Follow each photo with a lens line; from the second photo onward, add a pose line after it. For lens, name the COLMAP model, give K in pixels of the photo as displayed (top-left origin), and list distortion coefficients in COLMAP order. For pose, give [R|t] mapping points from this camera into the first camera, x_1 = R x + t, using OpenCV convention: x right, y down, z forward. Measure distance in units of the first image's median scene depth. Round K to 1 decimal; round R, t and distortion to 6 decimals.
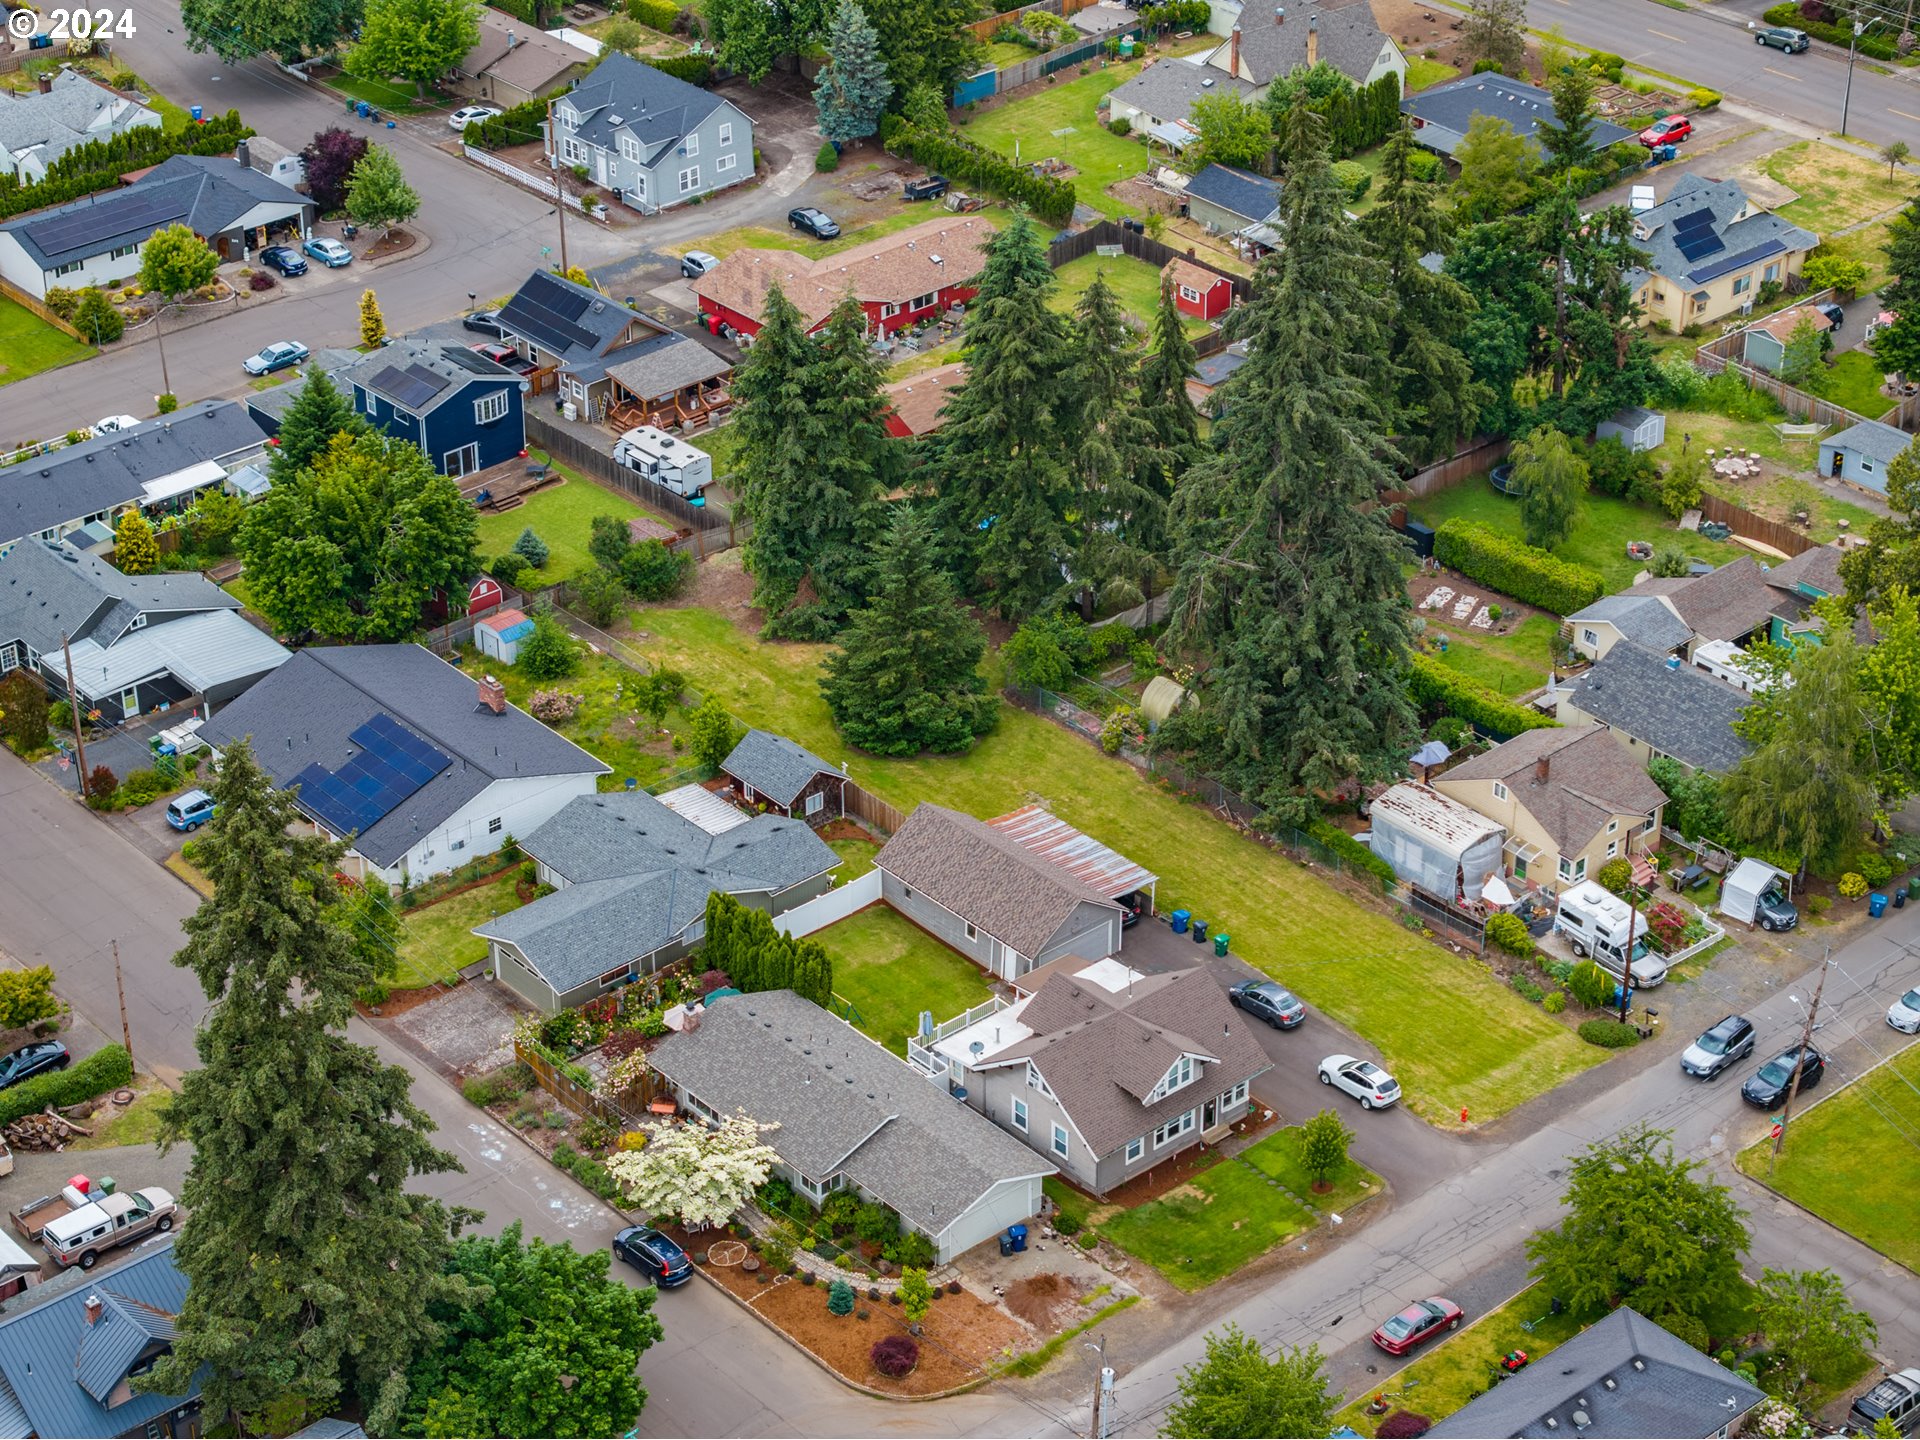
lens RADIAL K [[3864.9, 0, 963.0], [0, 3864.9, 687.5], [0, 0, 1]] dist [-0.073182, 0.000000]
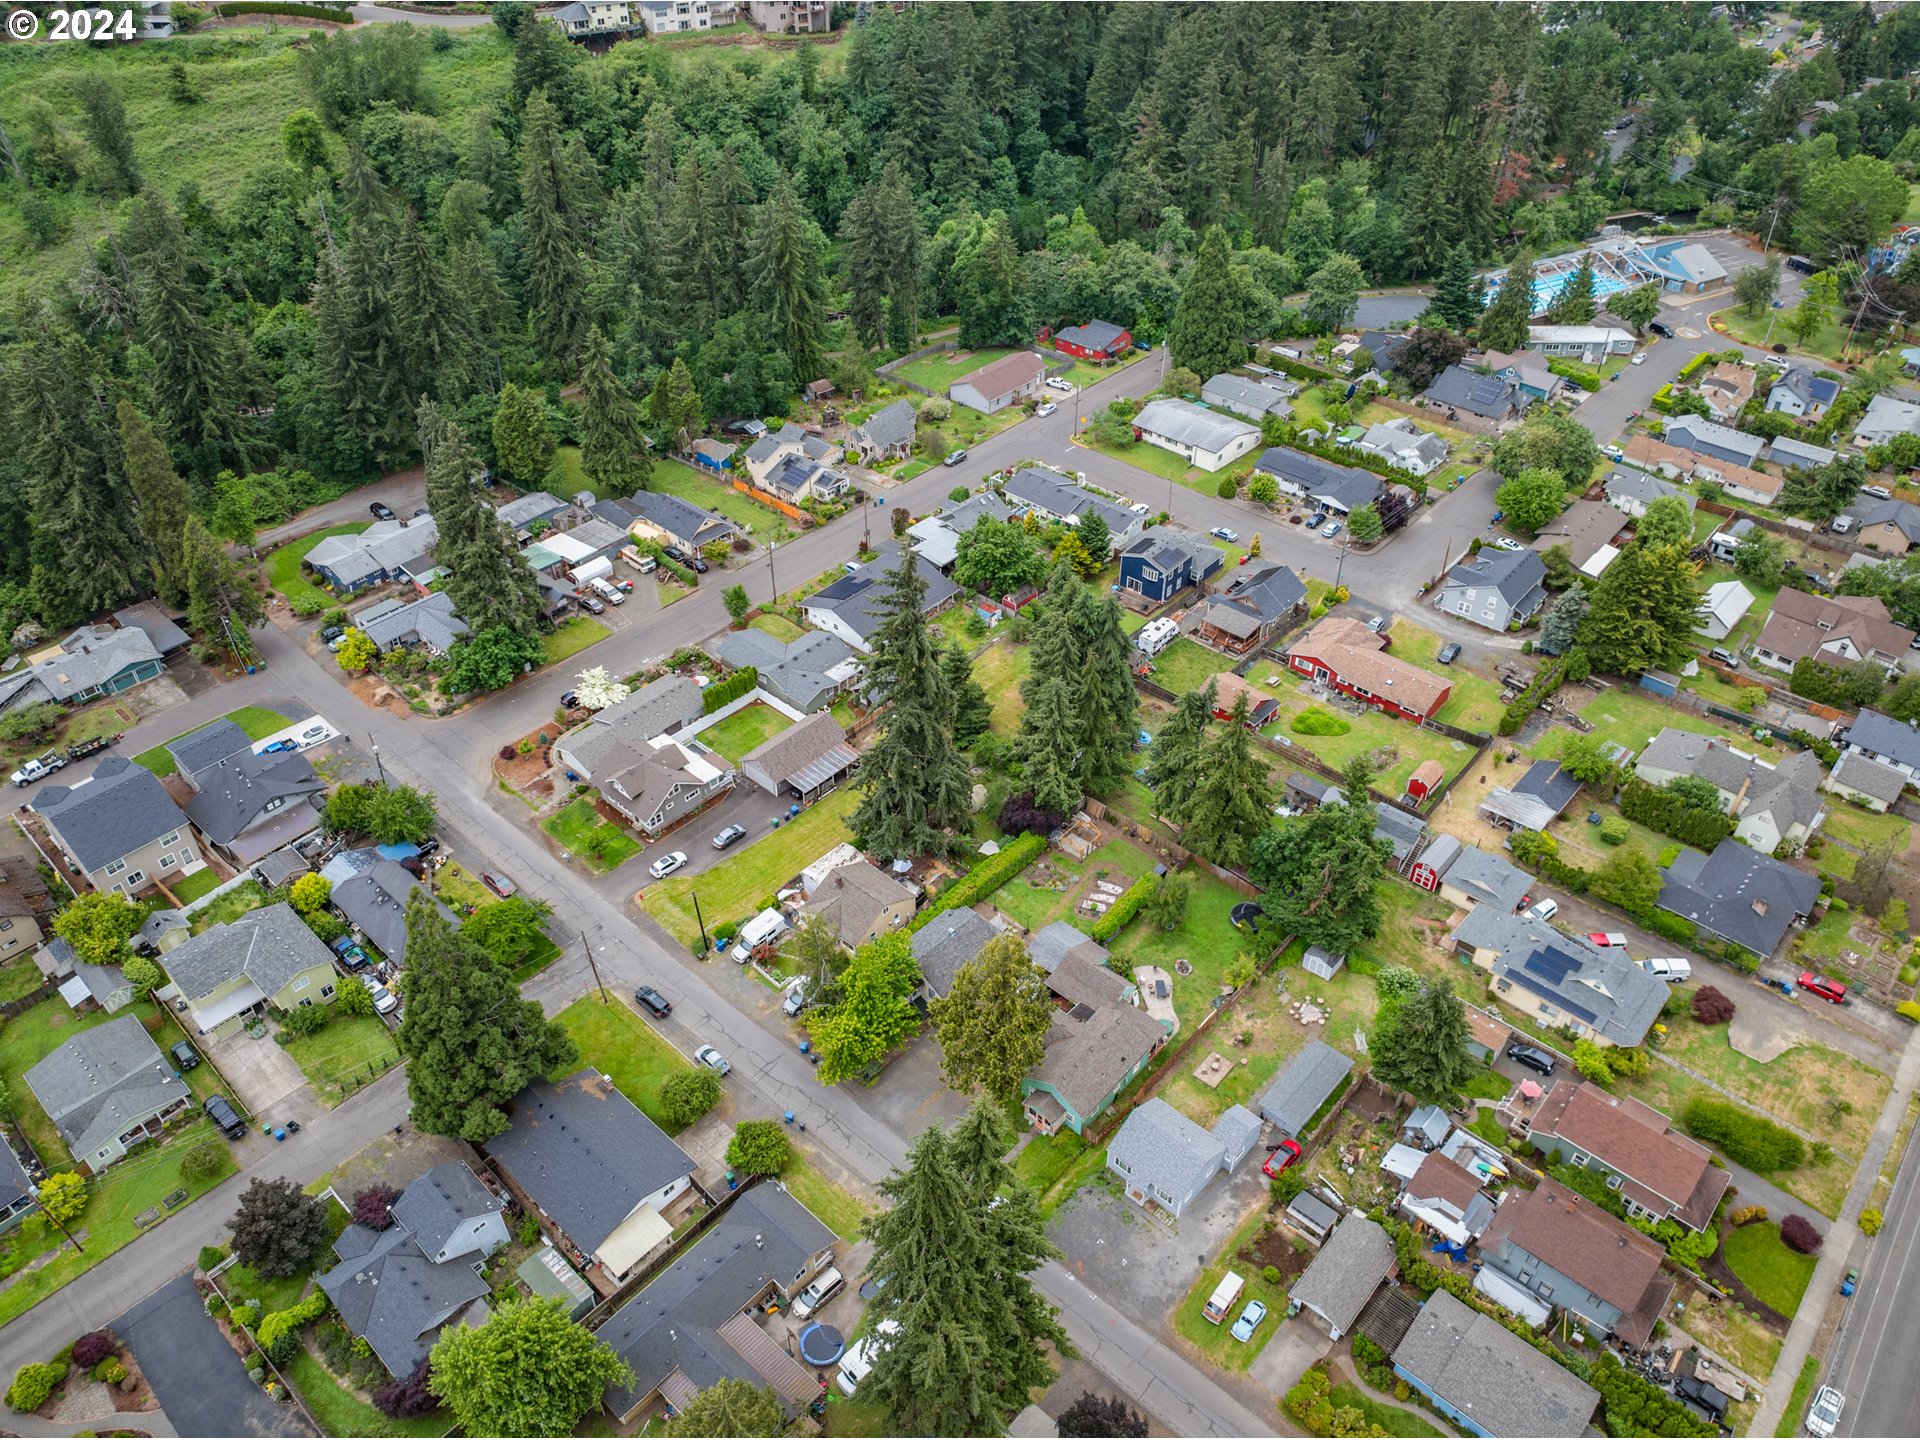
lens RADIAL K [[1355.6, 0, 958.4], [0, 1355.6, 714.4], [0, 0, 1]] dist [-0.049642, 0.022162]
pose [[0.119447, 0.614368, -0.779926, 0.504856], [-0.497155, 0.716981, 0.488645, -0.323656], [0.859400, 0.329377, 0.391077, 0.565583]]
